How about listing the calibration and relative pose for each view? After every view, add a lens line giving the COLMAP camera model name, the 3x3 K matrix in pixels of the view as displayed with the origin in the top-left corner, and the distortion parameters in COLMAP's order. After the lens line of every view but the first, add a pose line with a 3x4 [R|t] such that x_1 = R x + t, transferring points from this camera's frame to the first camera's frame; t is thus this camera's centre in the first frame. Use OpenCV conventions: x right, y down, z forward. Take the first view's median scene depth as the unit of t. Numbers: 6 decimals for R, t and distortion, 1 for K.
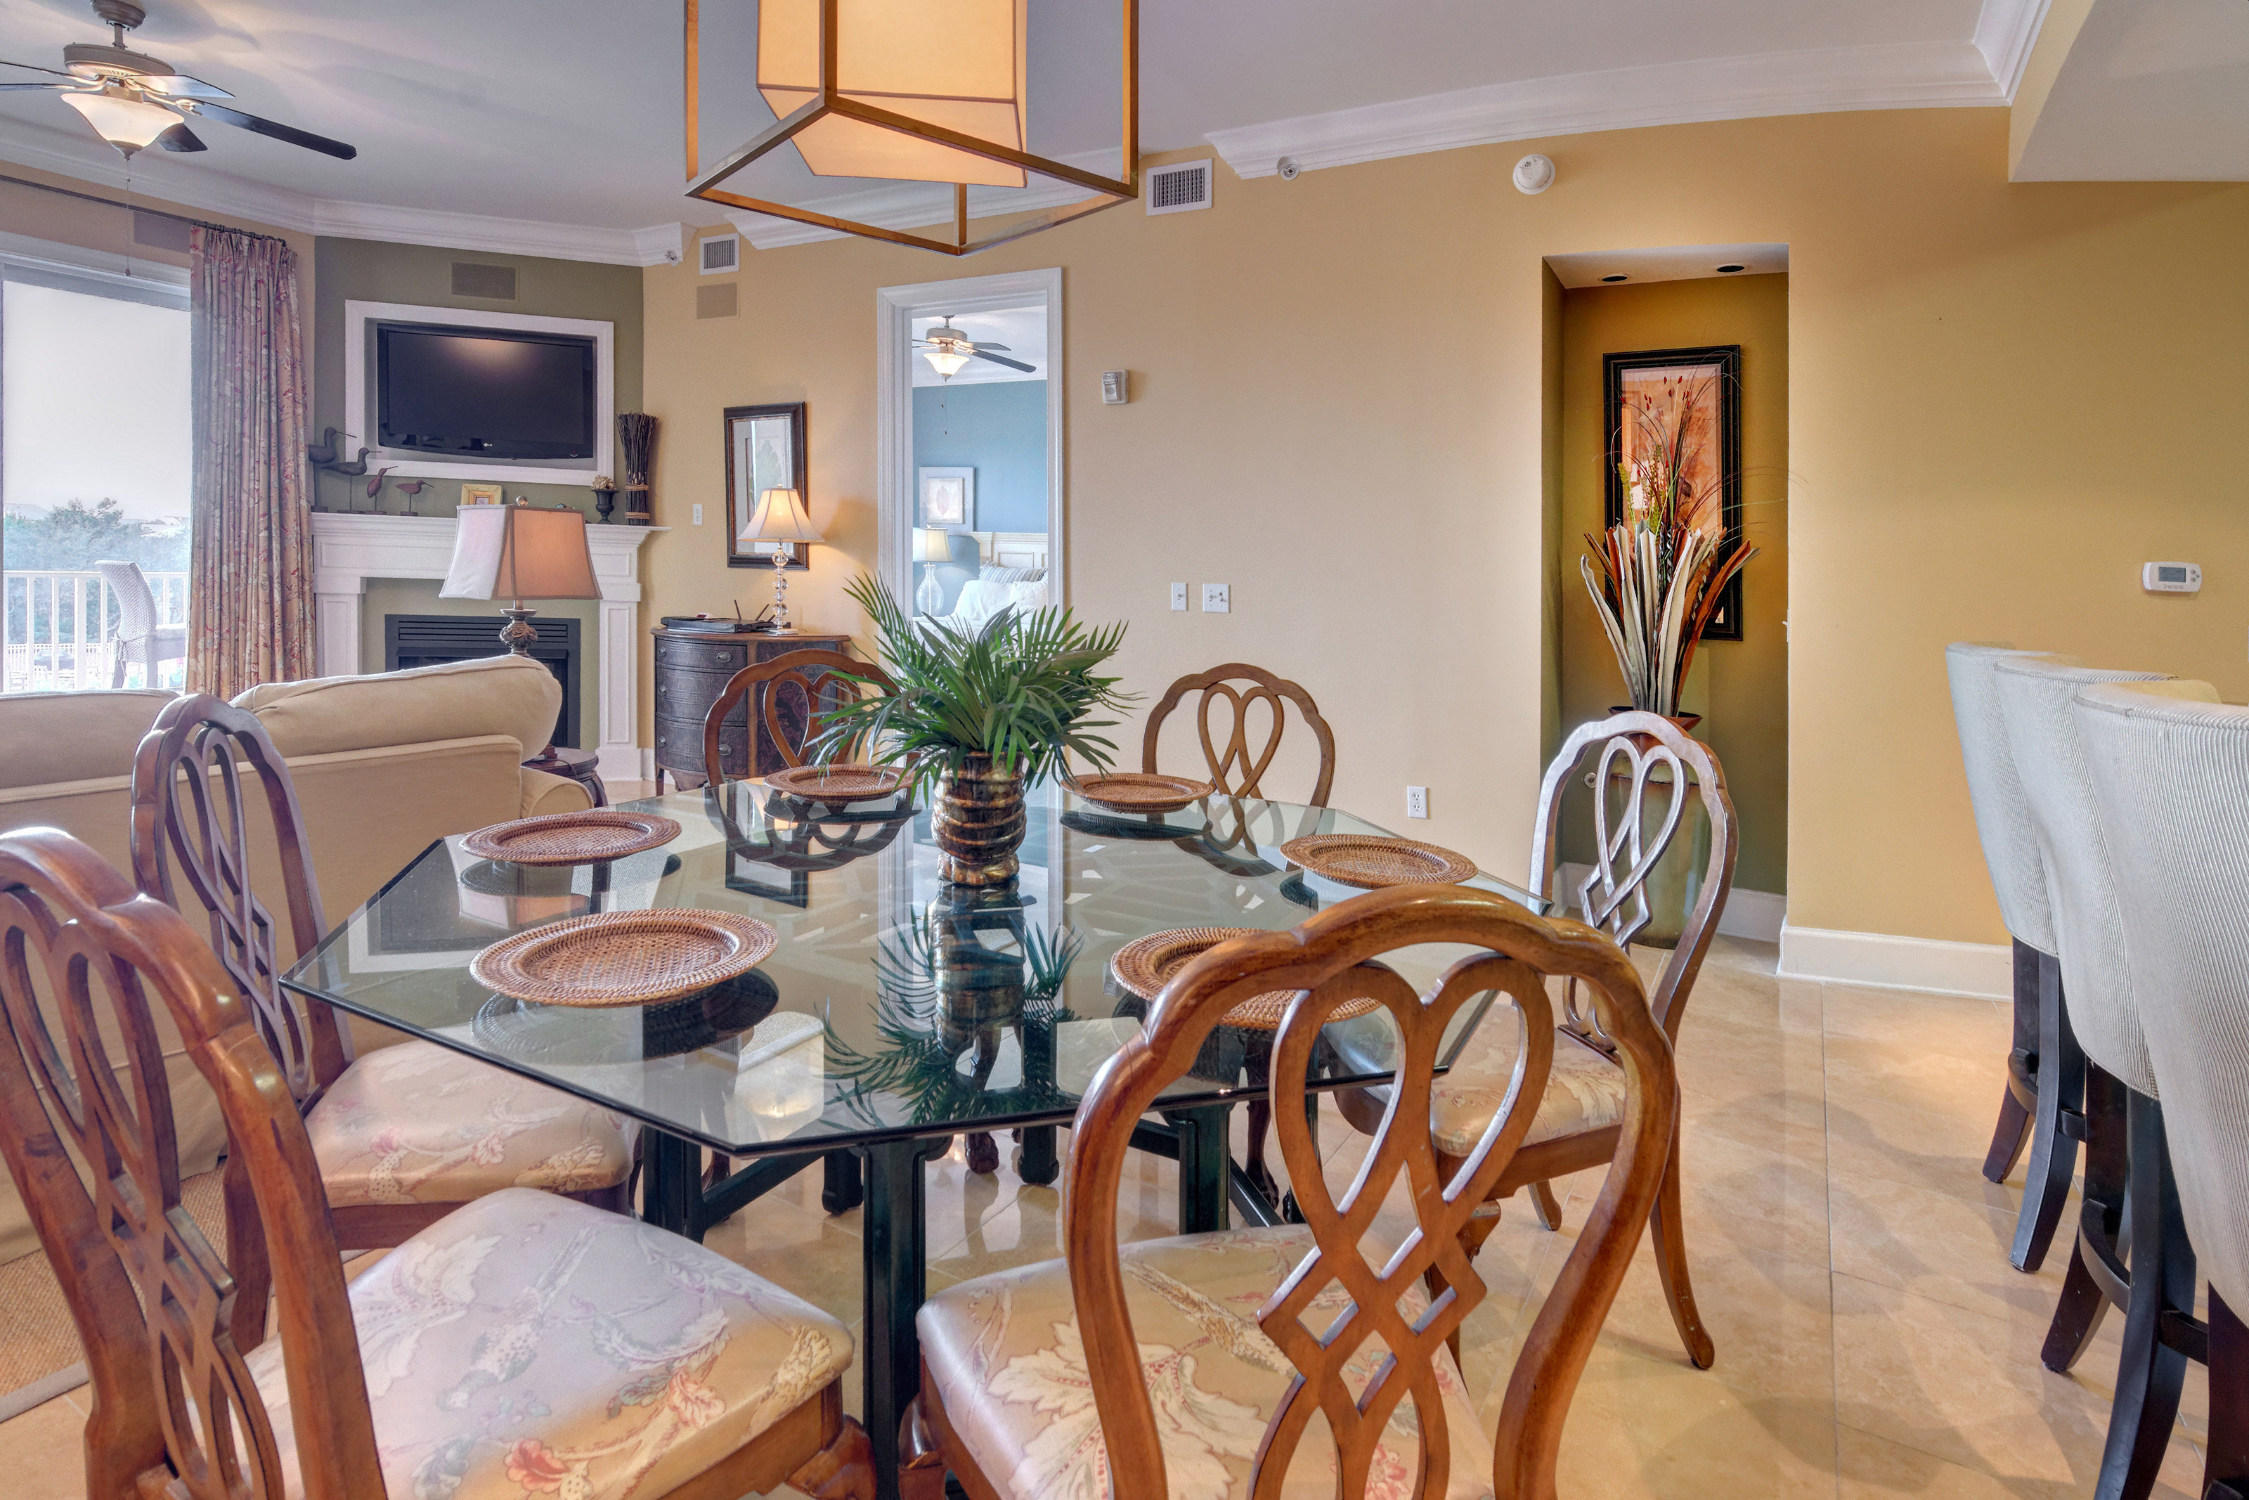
lens RADIAL K [[1155.2, 0, 1118.2], [0, 1155.2, 618.7], [0, 0, 1]] dist [0.013534, -0.002432]
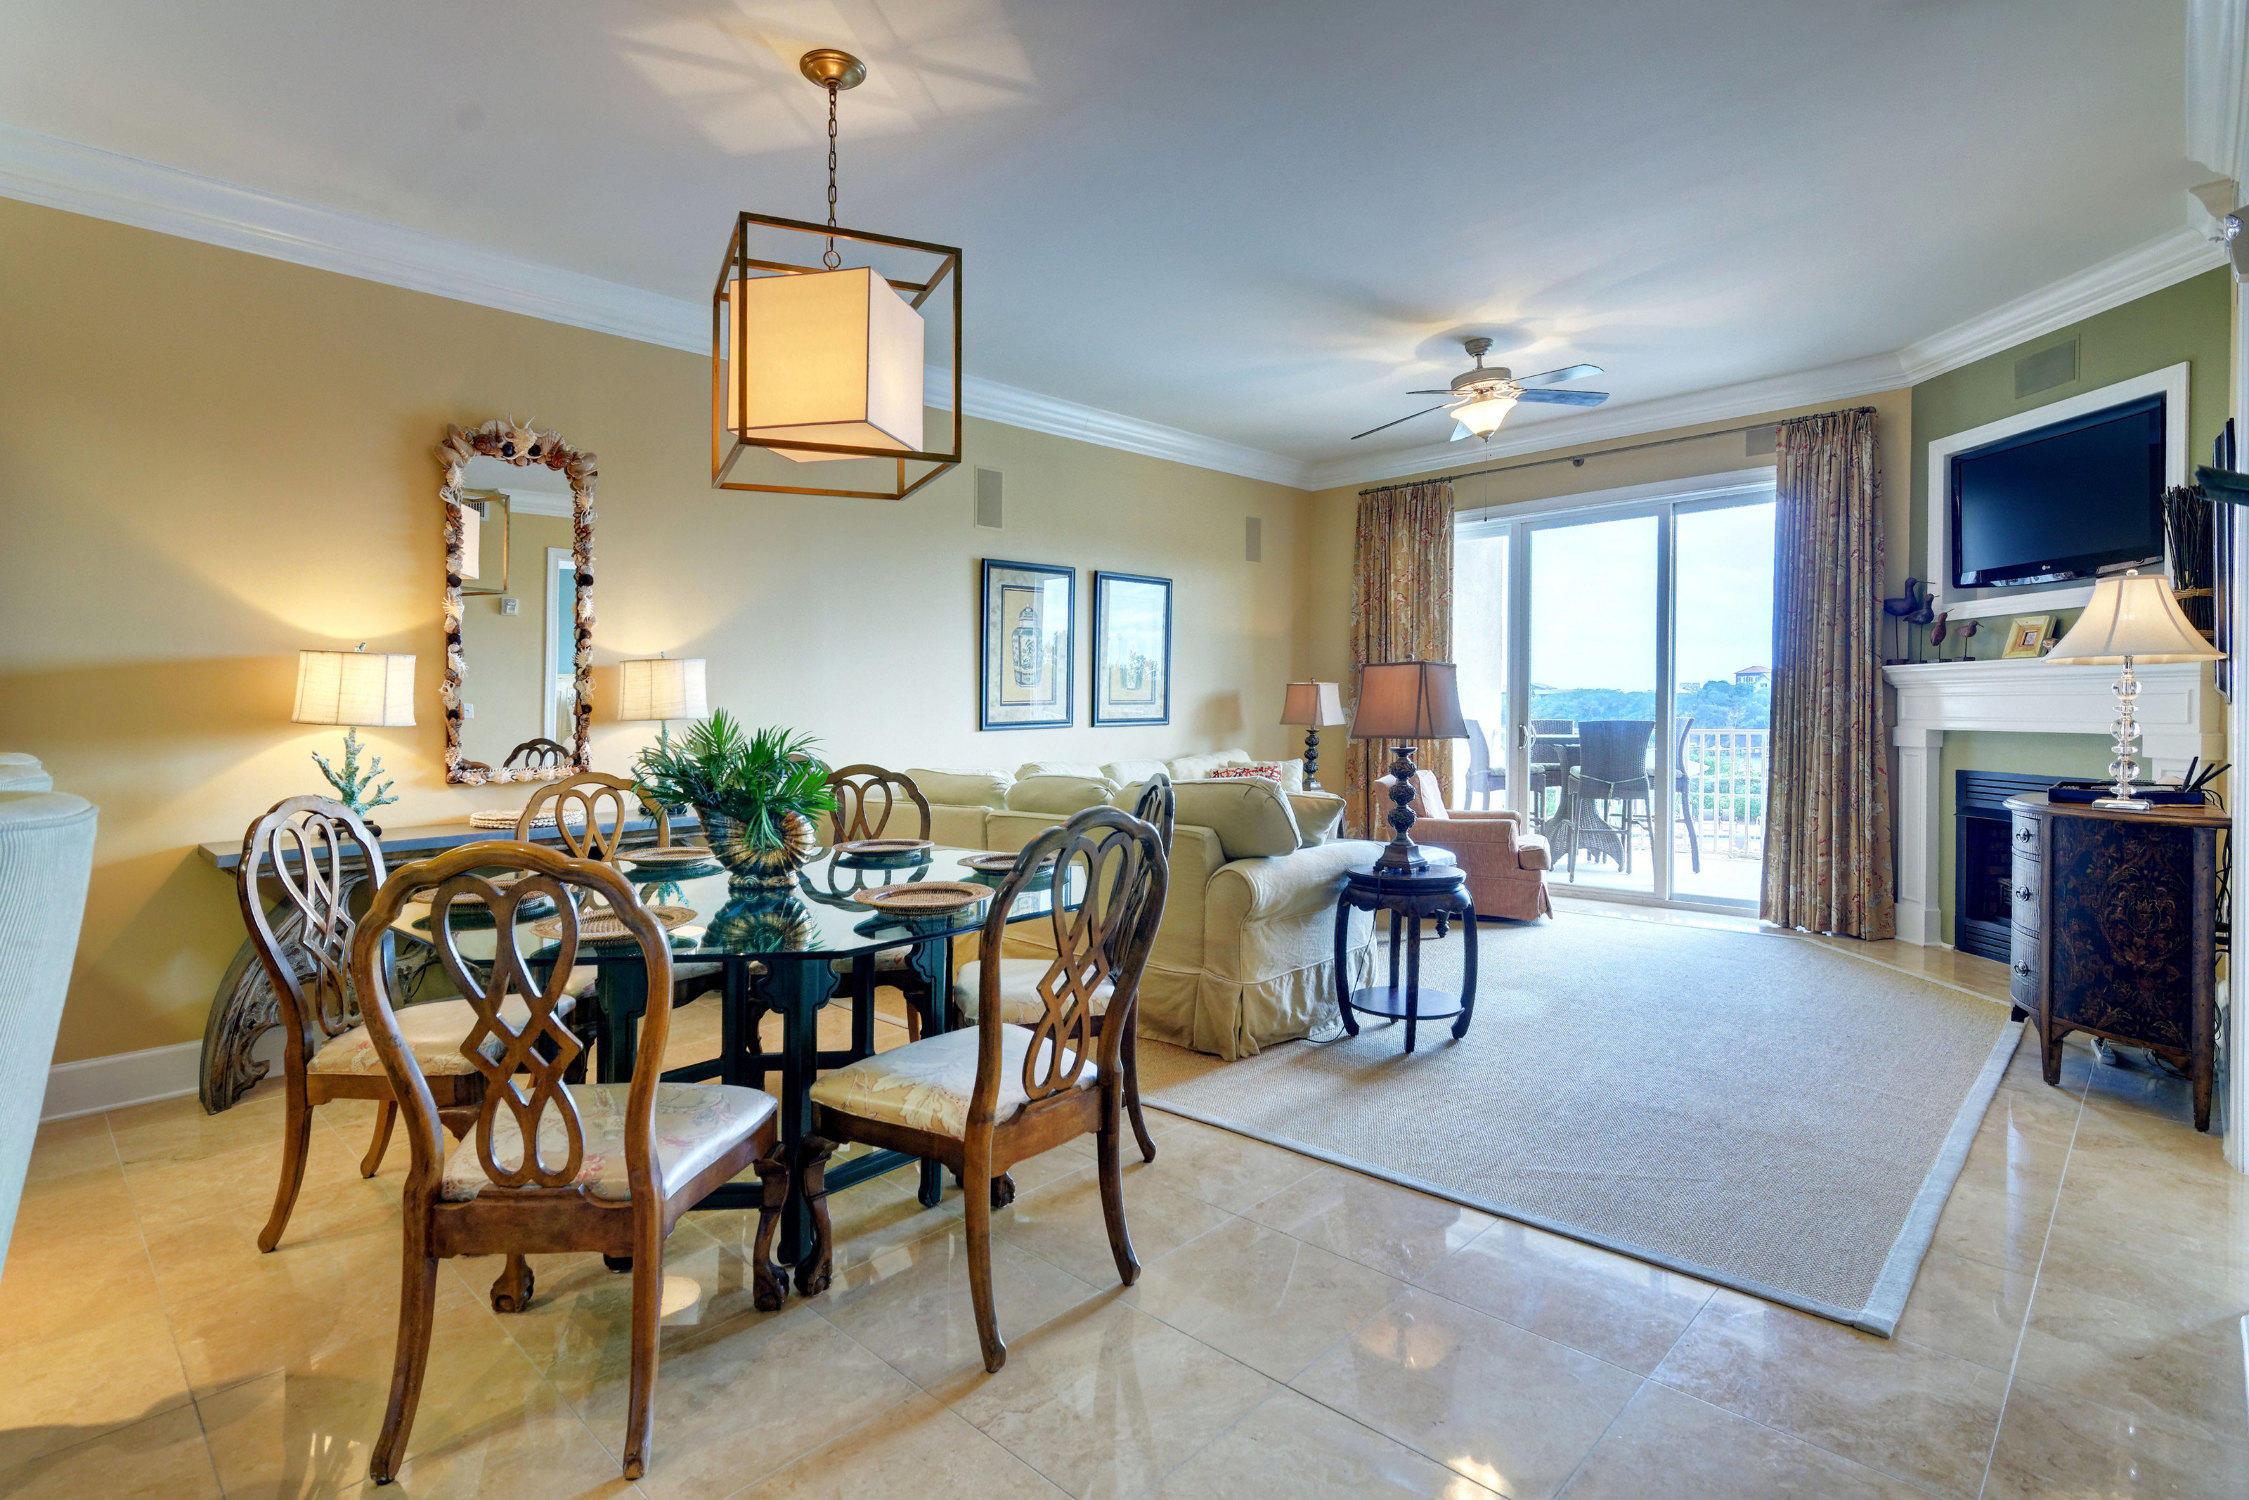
lens RADIAL K [[1097.6, 0, 1080.5], [0, 1097.6, 744.0], [0, 0, 1]] dist [0.009788, -0.005193]
pose [[-0.246589, -0.002889, -0.969116, 0.410612], [-0.040761, 0.999142, 0.007393, -0.002540], [0.968262, 0.041325, -0.246495, 0.576093]]
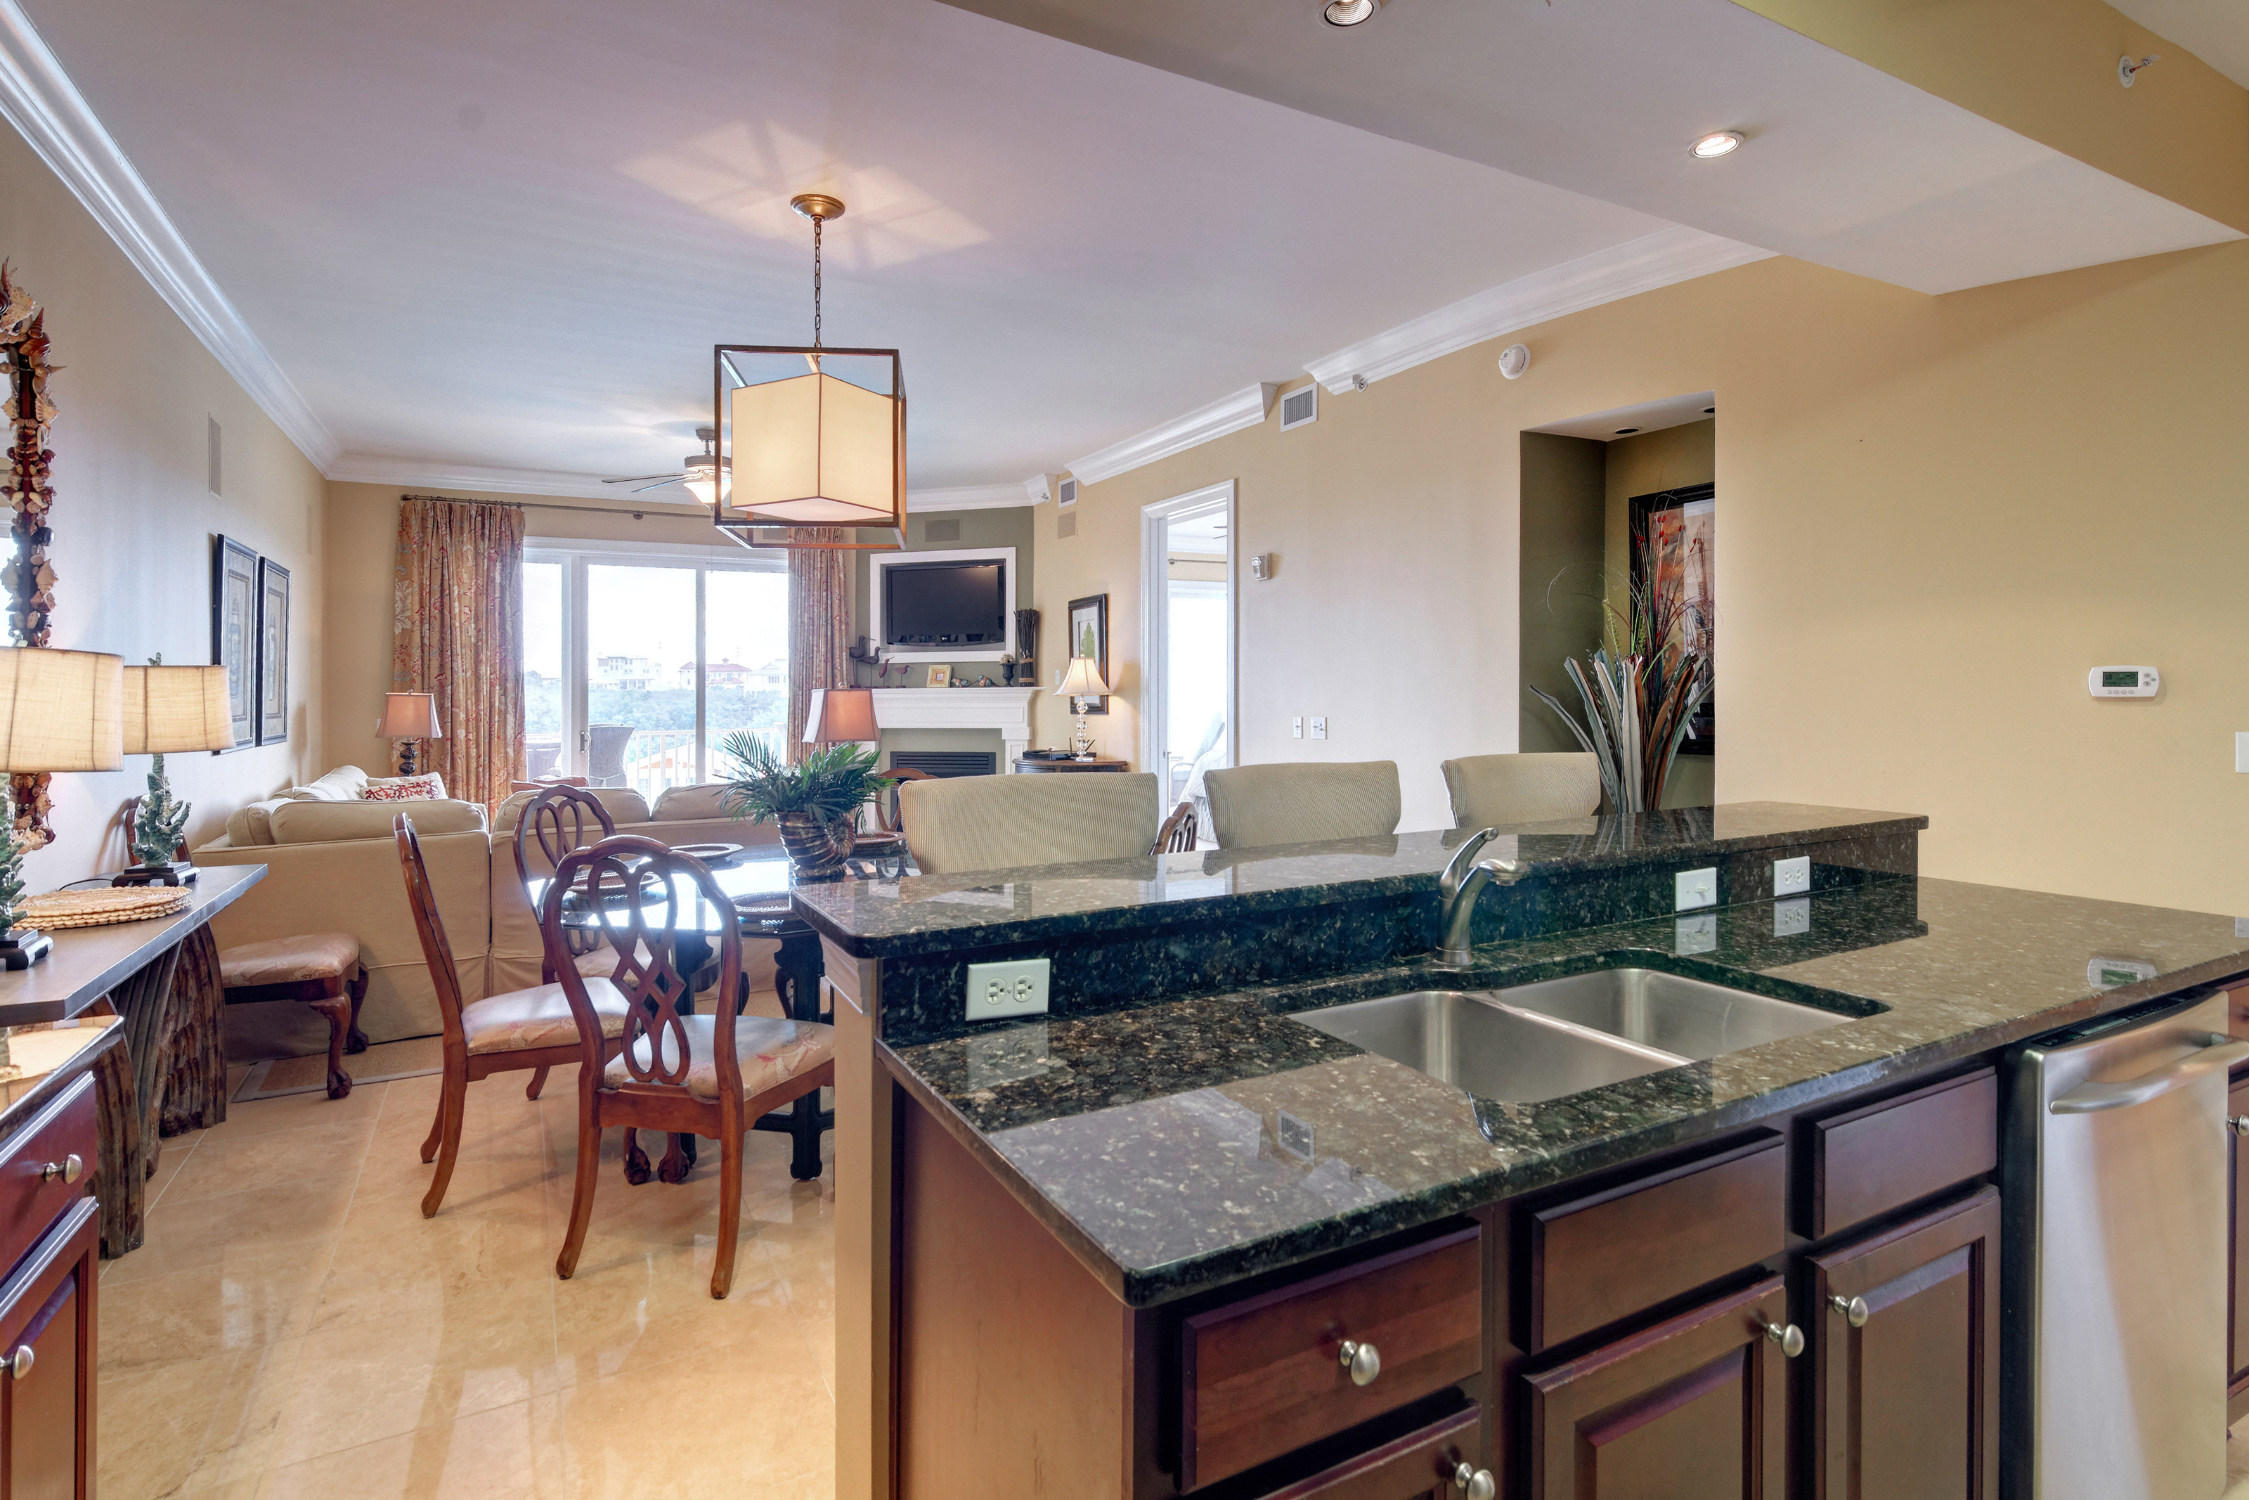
lens RADIAL K [[1097.6, 0, 1096.0], [0, 1097.6, 717.2], [0, 0, 1]] dist [0.009788, -0.005193]
pose [[0.851287, -0.032077, -0.523719, 0.396645], [0.015752, 0.999242, -0.035597, 0.006951], [0.524464, 0.022053, 0.851147, -0.116014]]
